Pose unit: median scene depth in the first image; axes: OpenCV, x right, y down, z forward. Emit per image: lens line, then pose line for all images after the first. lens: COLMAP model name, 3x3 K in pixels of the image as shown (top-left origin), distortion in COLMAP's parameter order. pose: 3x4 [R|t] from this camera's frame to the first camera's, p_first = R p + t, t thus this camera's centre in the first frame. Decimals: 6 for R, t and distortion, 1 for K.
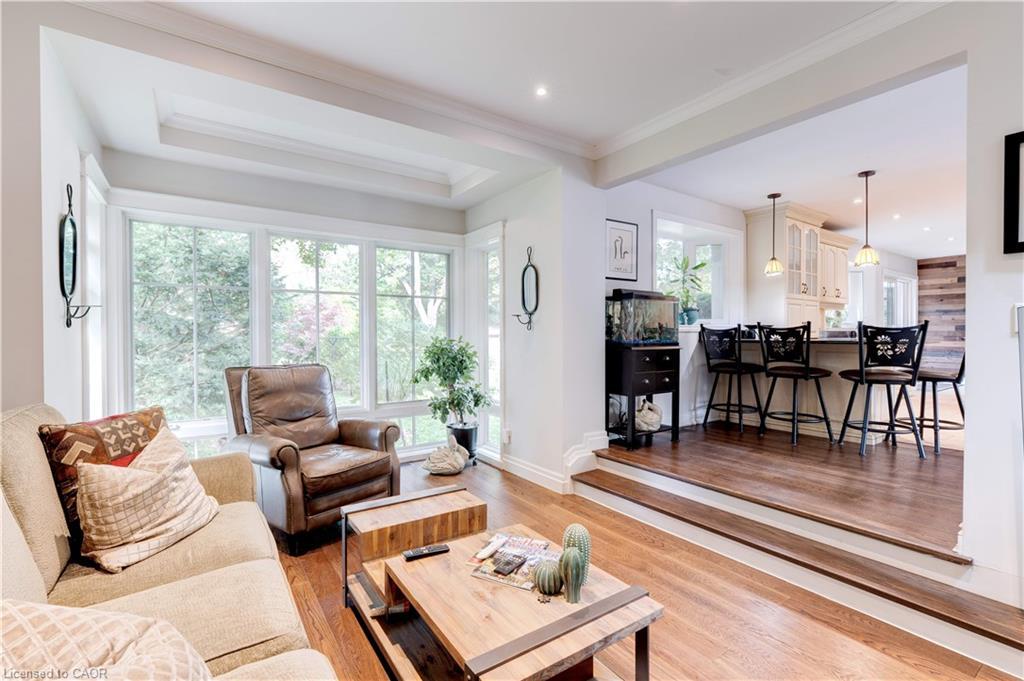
lens RADIAL K [[457.2, 0, 504.4], [0, 457.2, 337.4], [0, 0, 1]] dist [-0.008476, 0.002165]
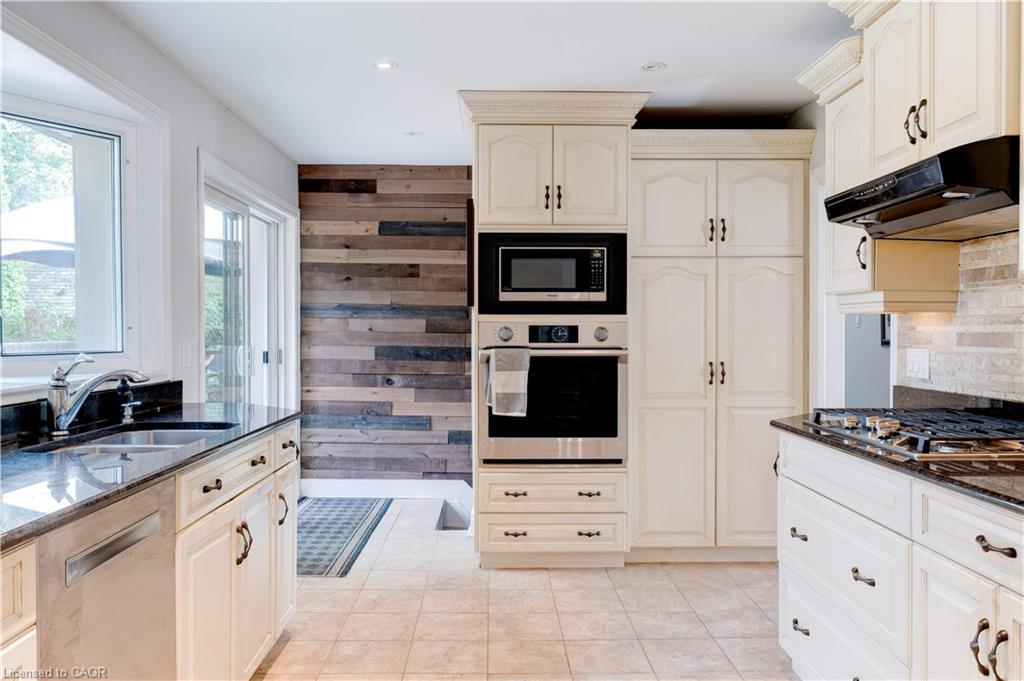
lens RADIAL K [[785.1, 0, 512.2], [0, 785.1, 339.0], [0, 0, 1]] dist [0.003642, -0.011221]
pose [[0.542862, -0.005374, 0.839805, 0.486401], [0.001062, 0.999983, 0.005712, -0.035138], [-0.839821, -0.002209, 0.542859, 0.529652]]
